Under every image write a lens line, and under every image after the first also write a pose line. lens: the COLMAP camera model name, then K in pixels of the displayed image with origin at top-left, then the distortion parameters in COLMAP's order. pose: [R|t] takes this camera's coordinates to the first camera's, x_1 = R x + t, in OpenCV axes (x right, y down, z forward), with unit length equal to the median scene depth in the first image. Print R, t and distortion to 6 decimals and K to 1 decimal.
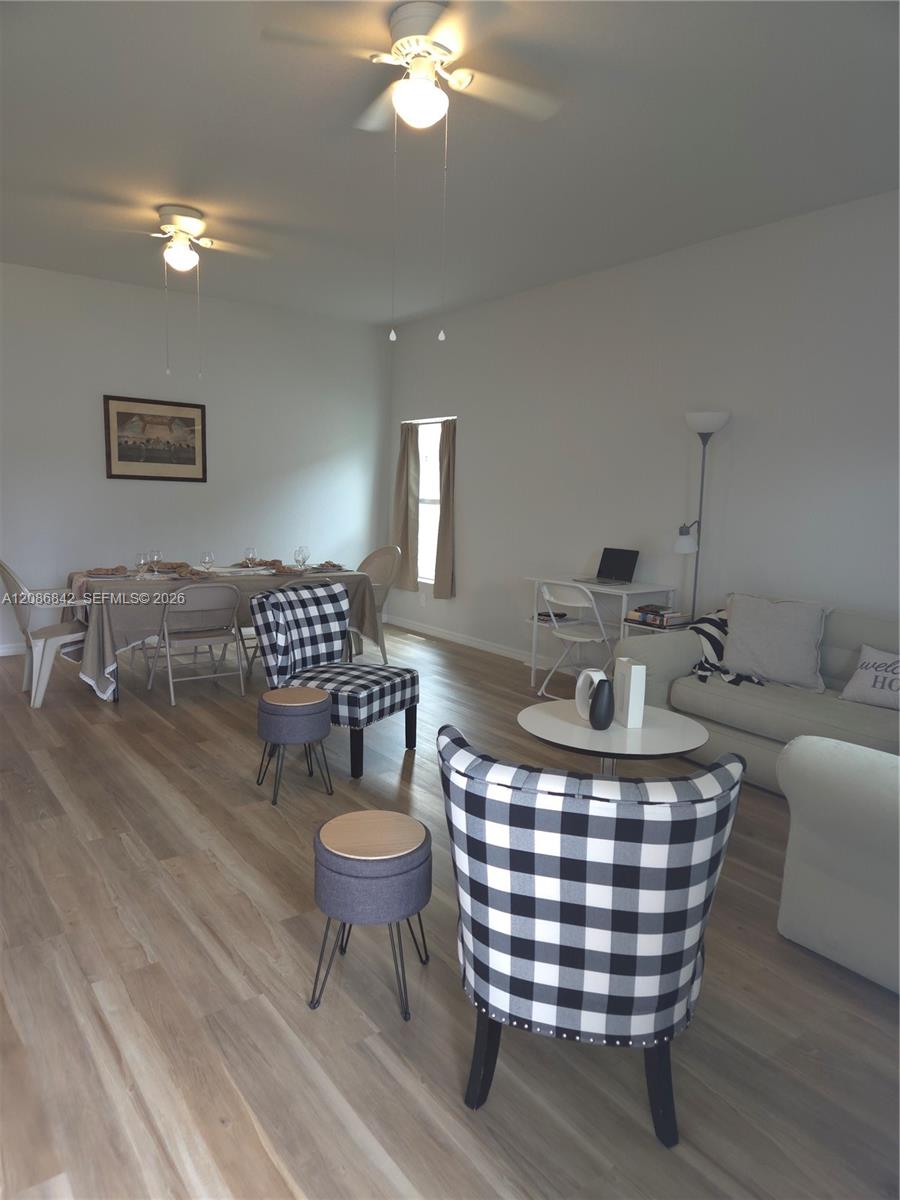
lens RADIAL K [[813.2, 0, 453.8], [0, 813.2, 612.7], [0, 0, 1]] dist [0.075322, -0.062657]
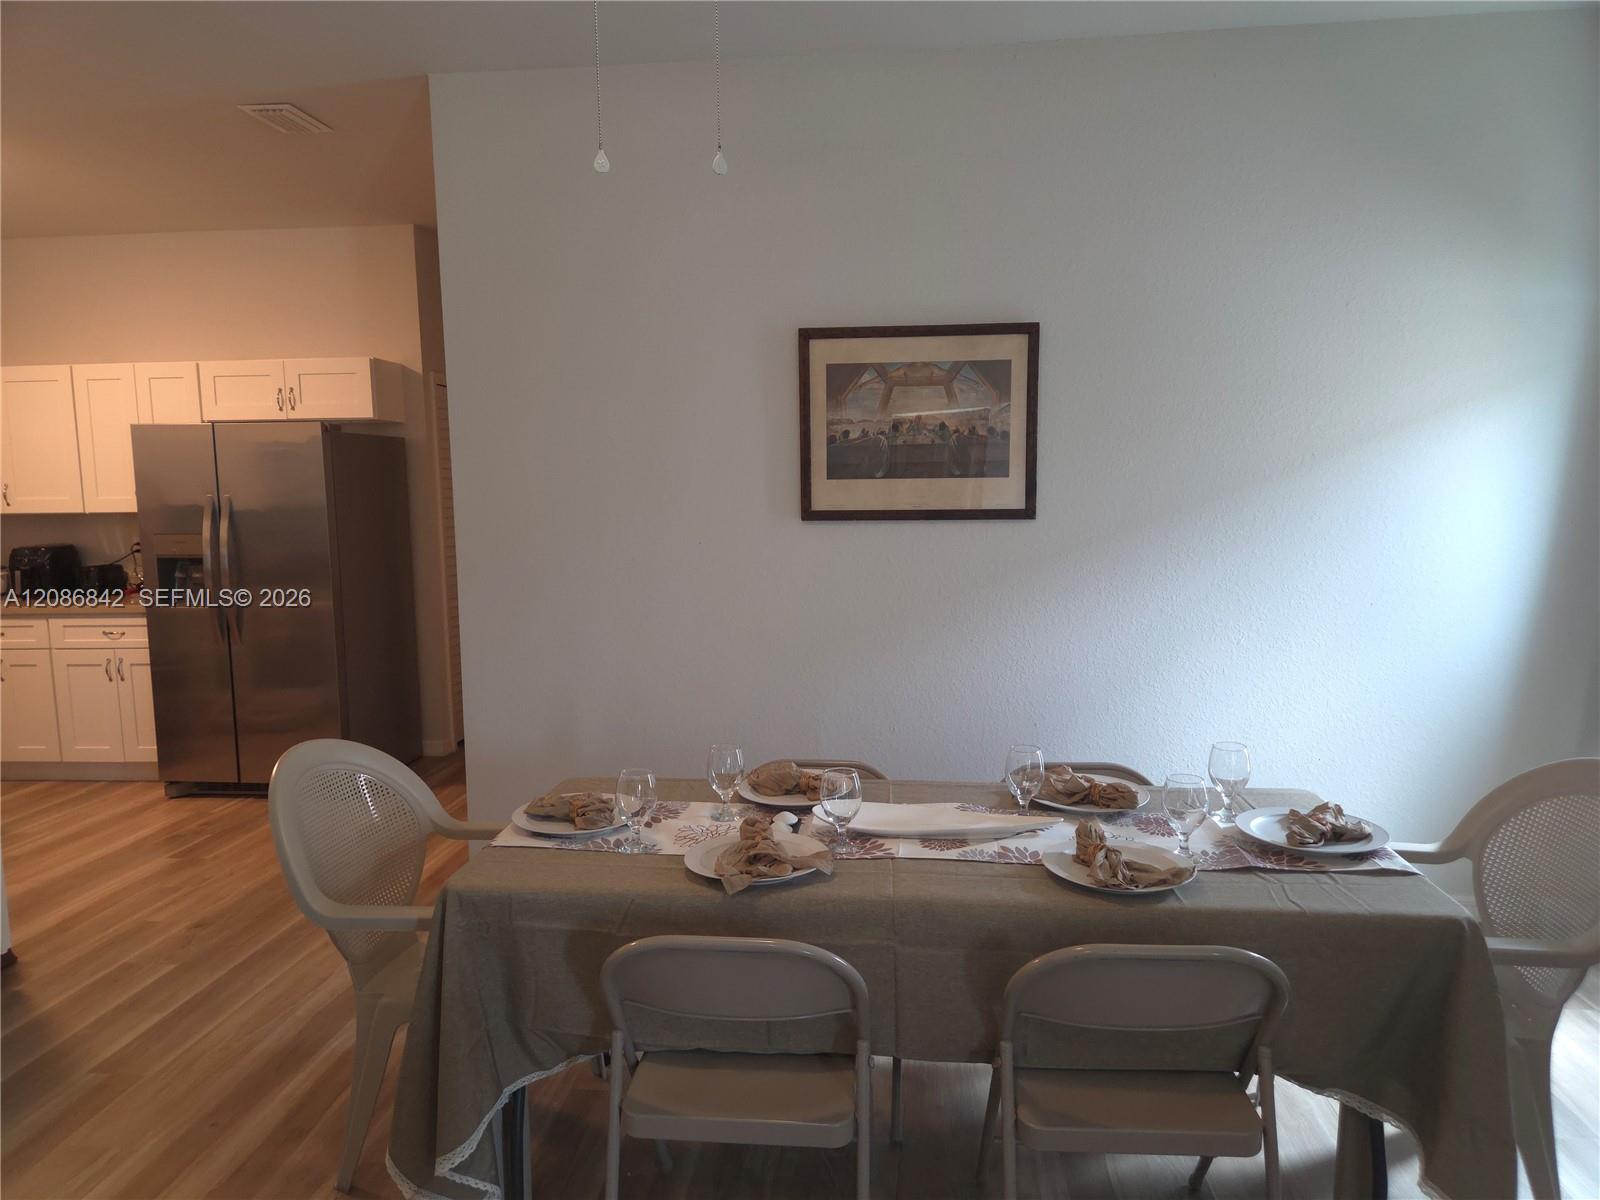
lens RADIAL K [[1084.3, 0, 804.8], [0, 1084.3, 610.7], [0, 0, 1]] dist [0.075322, -0.062657]
pose [[0.754618, 0.037993, -0.655063, -0.078987], [-0.060675, 0.998085, -0.012009, -0.202010], [0.653353, 0.048808, 0.755478, 1.060749]]
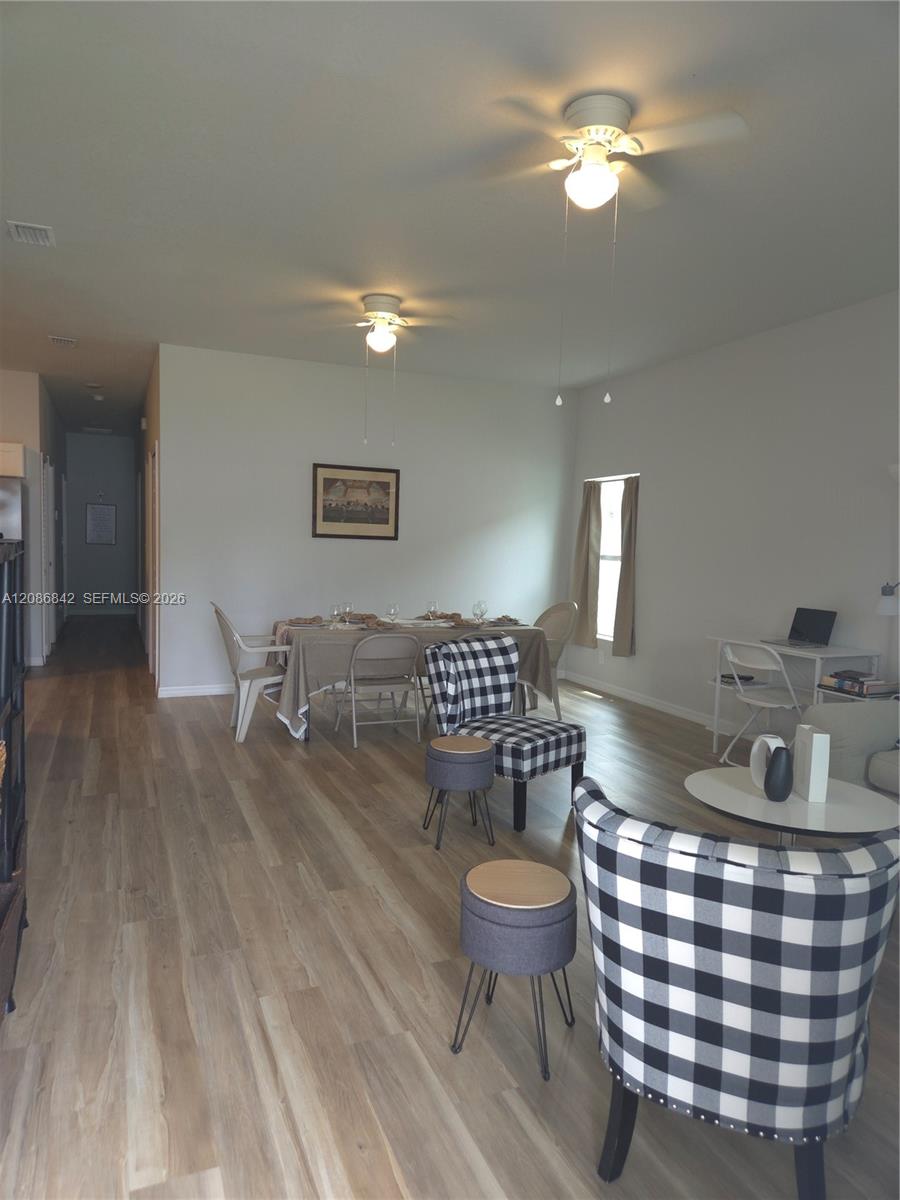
lens RADIAL K [[813.2, 0, 441.4], [0, 813.2, 605.0], [0, 0, 1]] dist [0.075322, -0.062657]
pose [[0.969966, 0.018051, -0.242571, 0.026547], [-0.037001, 0.996587, -0.073794, 0.003194], [0.240411, 0.080553, 0.967323, -0.017076]]
